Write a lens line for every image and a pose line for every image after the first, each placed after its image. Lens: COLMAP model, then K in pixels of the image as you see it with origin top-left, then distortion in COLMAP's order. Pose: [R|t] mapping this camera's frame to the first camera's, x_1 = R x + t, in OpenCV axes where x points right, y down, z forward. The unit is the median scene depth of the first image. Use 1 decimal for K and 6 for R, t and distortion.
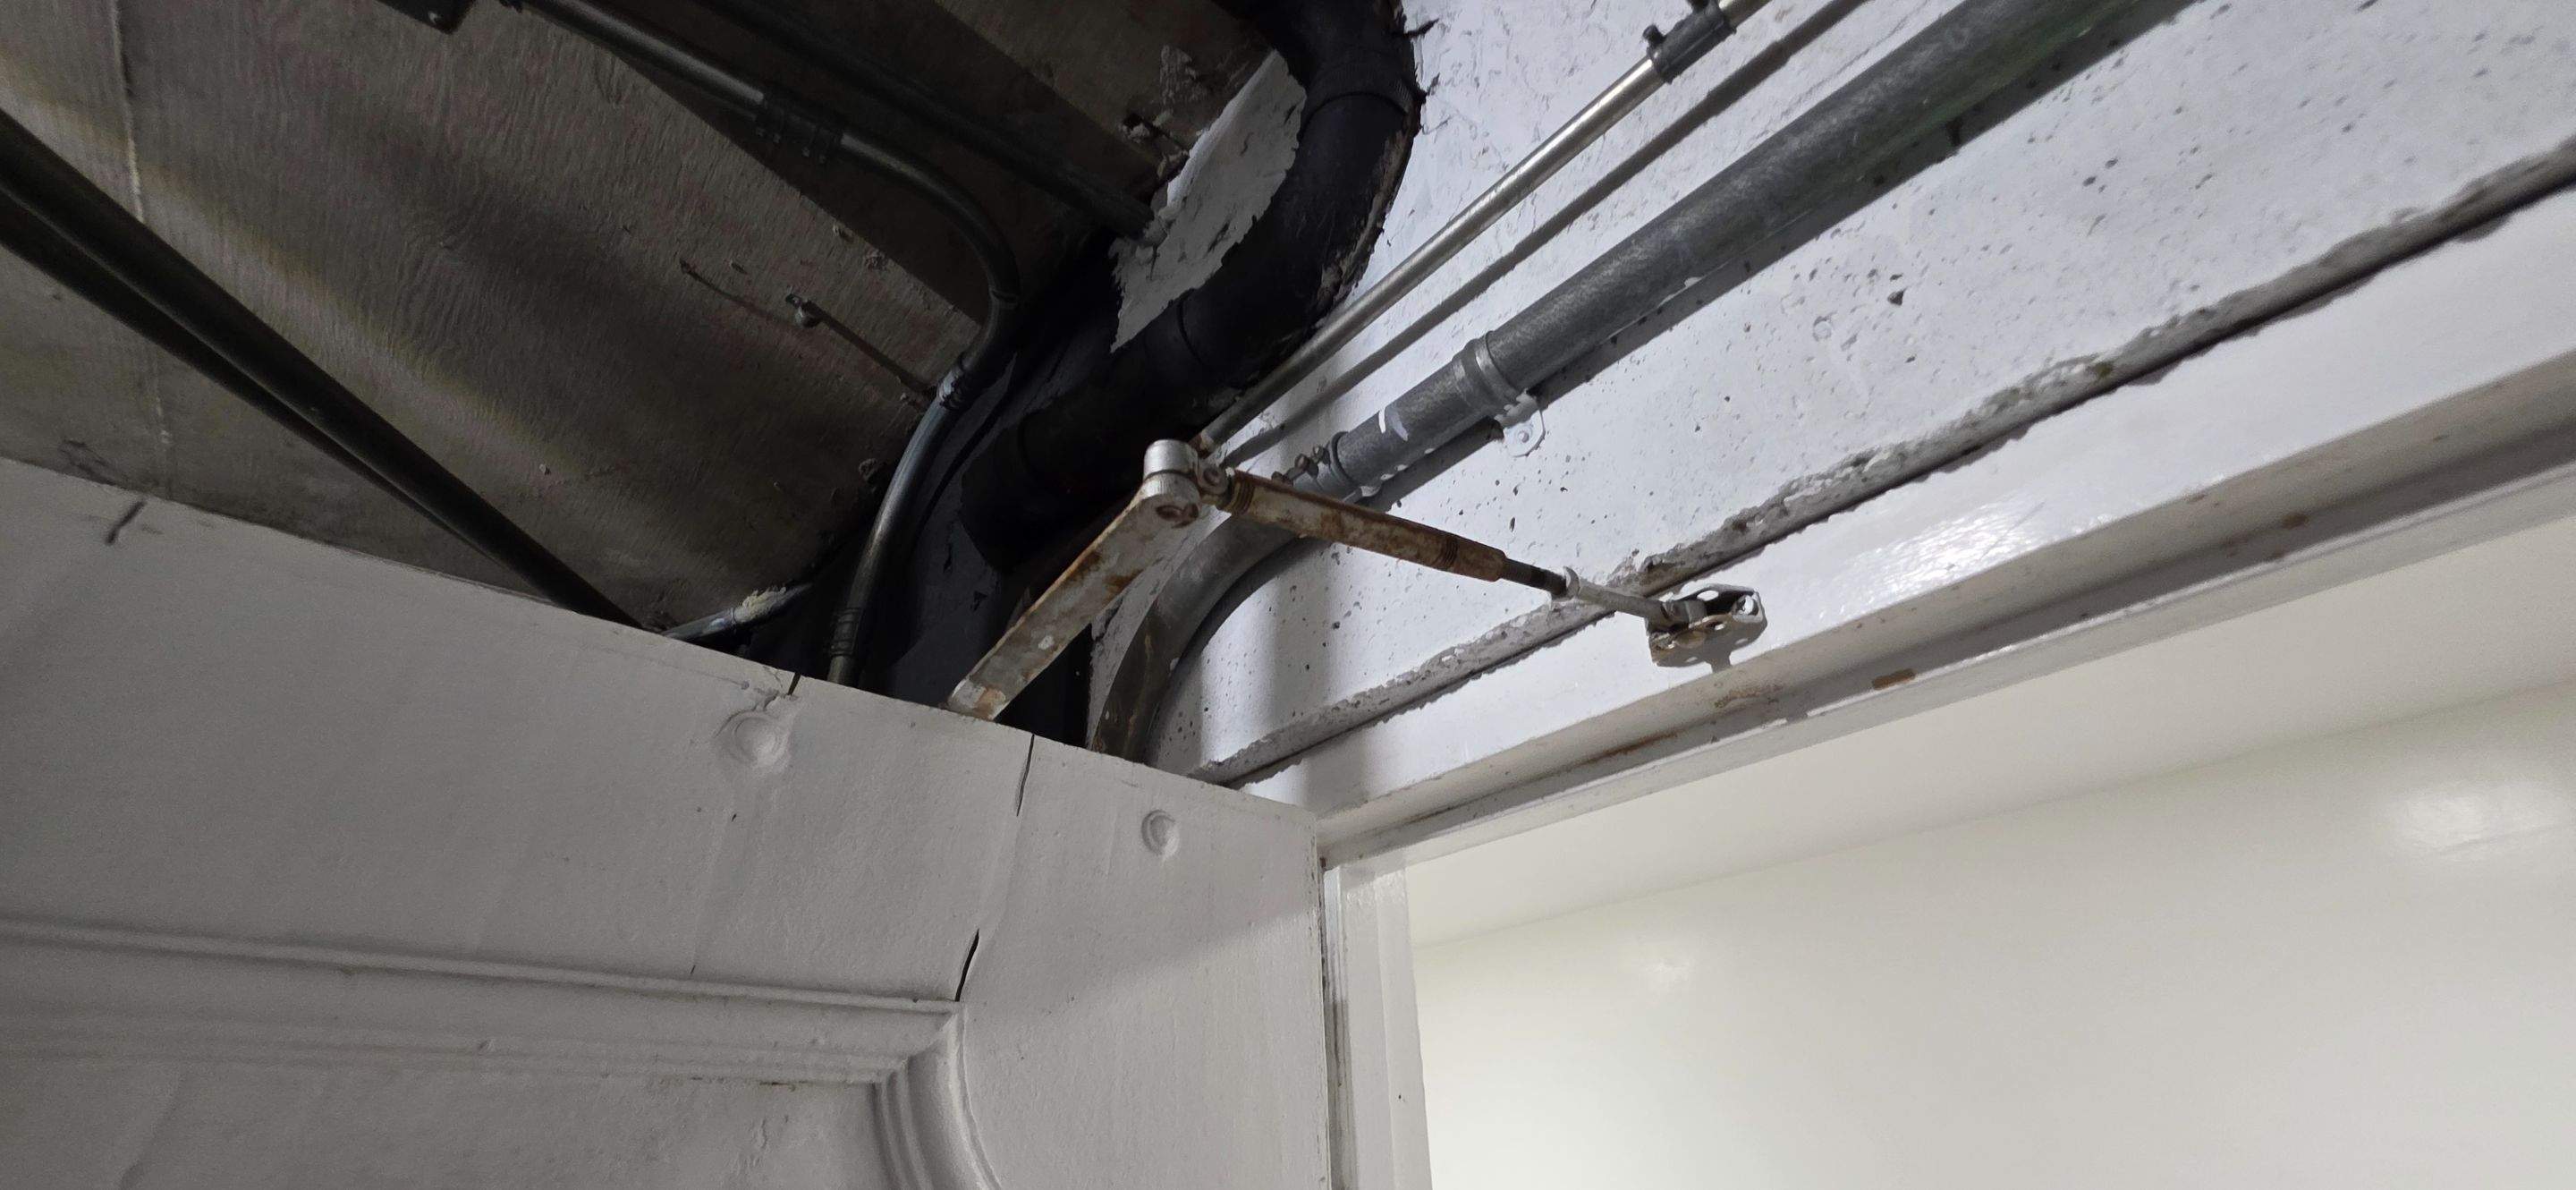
lens RADIAL K [[1034.7, 0, 1299.4], [0, 1034.7, 601.9], [0, 0, 1]] dist [0.001660, -0.000599]
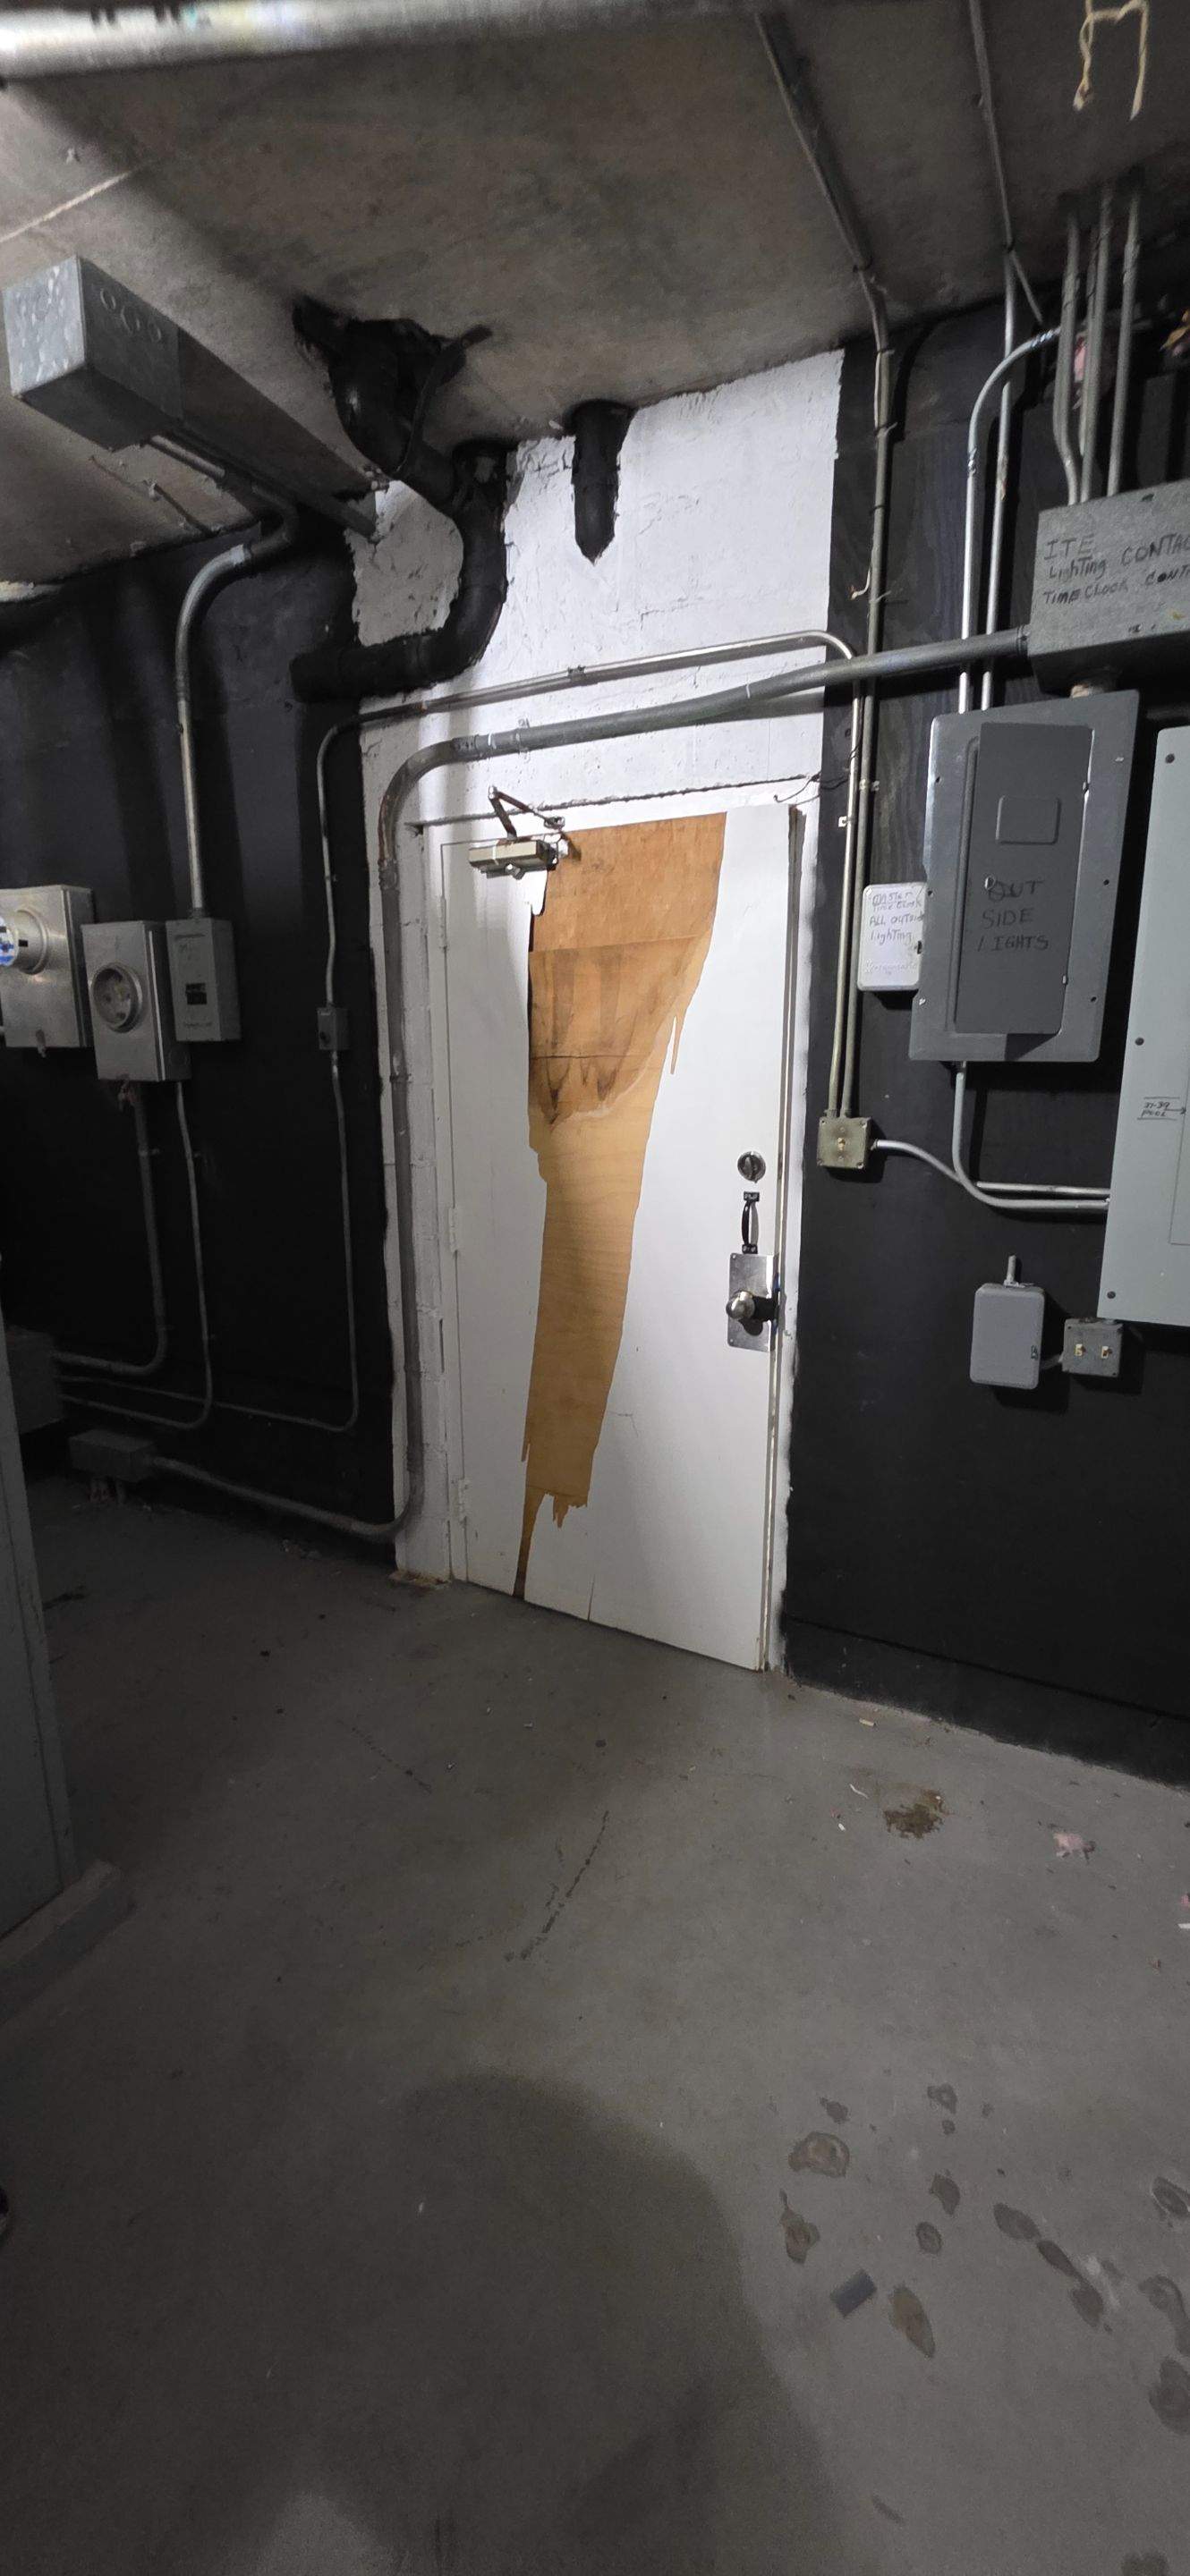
lens RADIAL K [[1034.7, 0, 597.0], [0, 1034.7, 1284.7], [0, 0, 1]] dist [0.001660, -0.000599]
pose [[0.932031, -0.048680, 0.359094, -0.900235], [-0.202032, 0.752840, 0.626431, -1.002580], [-0.300835, -0.656401, 0.691835, -2.721888]]
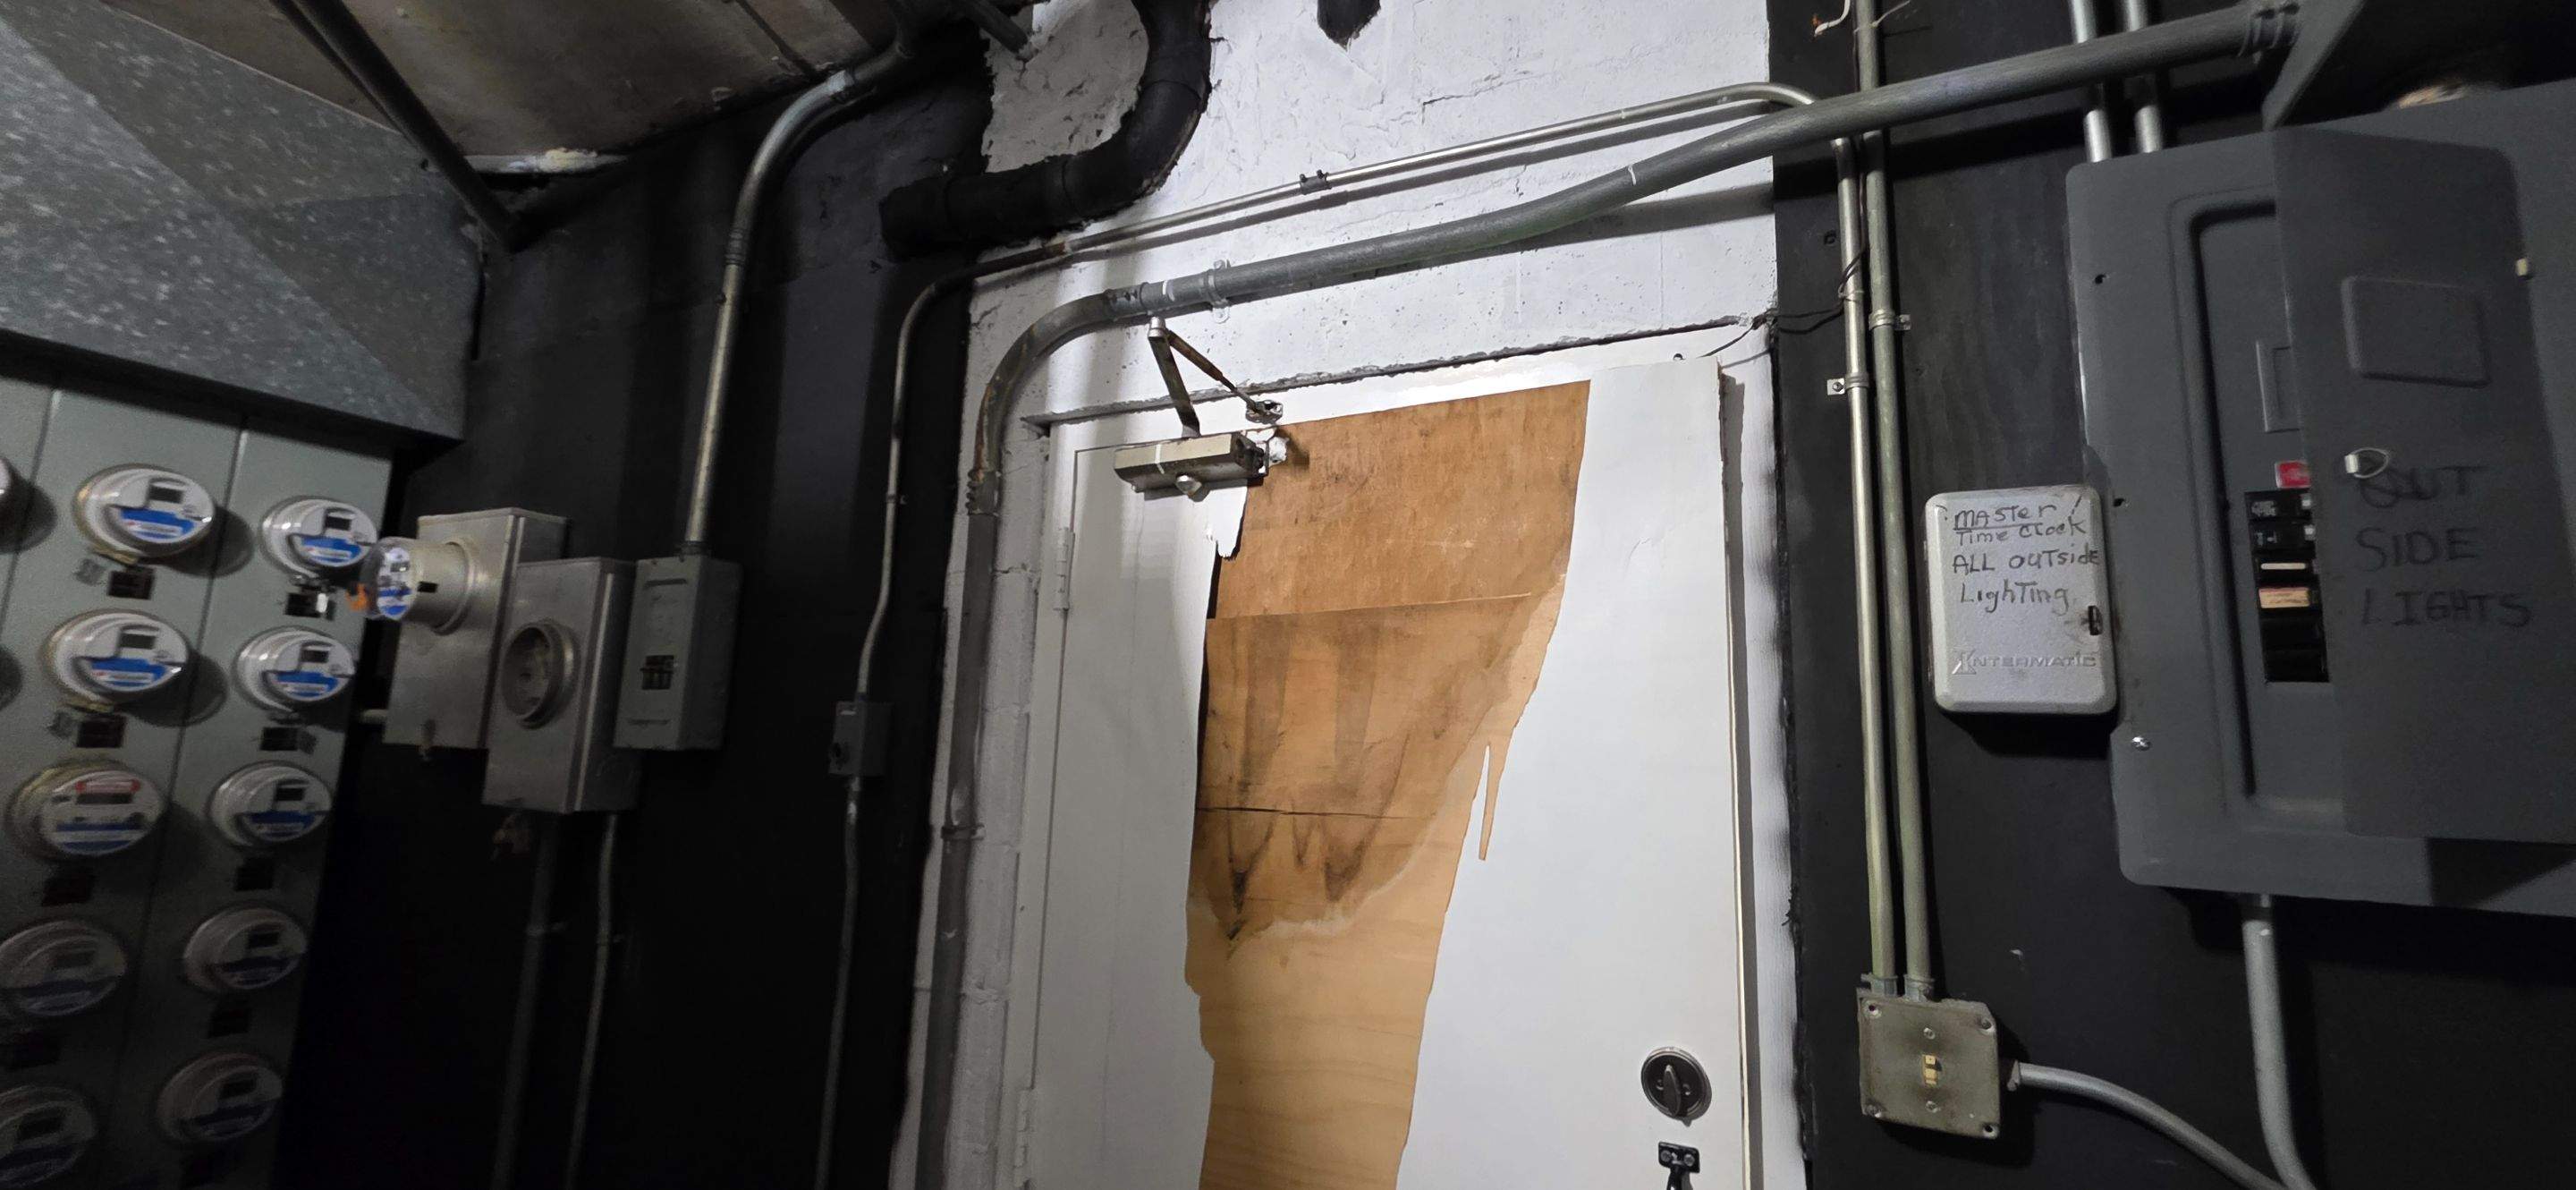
lens RADIAL K [[1034.7, 0, 1293.5], [0, 1034.7, 603.2], [0, 0, 1]] dist [0.001660, -0.000599]
pose [[0.926232, 0.119071, 0.357654, -0.353261], [-0.239420, 0.918675, 0.314189, -0.287085], [-0.291157, -0.376642, 0.879414, -1.238537]]
